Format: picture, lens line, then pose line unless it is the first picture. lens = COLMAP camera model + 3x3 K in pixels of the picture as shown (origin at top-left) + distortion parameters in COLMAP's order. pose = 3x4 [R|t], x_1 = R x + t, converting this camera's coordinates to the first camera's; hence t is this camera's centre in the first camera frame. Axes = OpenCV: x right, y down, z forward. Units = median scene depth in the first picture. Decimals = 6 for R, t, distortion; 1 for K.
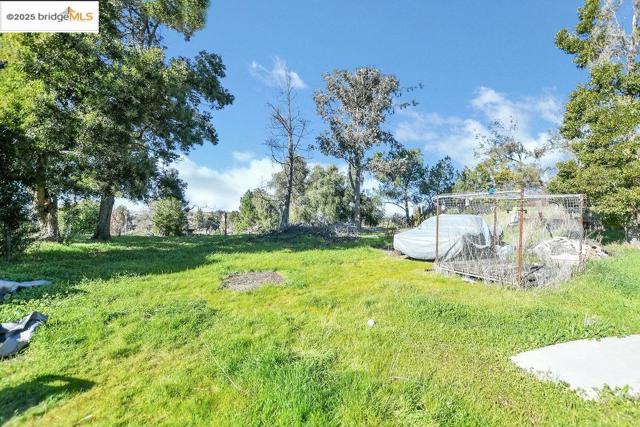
lens RADIAL K [[317.4, 0, 320.0], [0, 317.4, 213.5], [0, 0, 1]] dist [-0.000355, -0.000183]
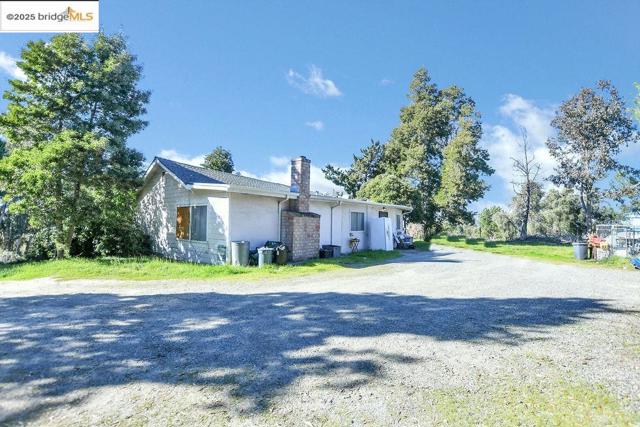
lens RADIAL K [[317.4, 0, 320.0], [0, 317.4, 213.5], [0, 0, 1]] dist [-0.000355, -0.000183]
pose [[0.789741, -0.016740, -0.613212, 0.038165], [-0.004497, 0.999443, -0.033075, -0.011540], [0.613424, 0.028879, 0.789225, -0.606952]]
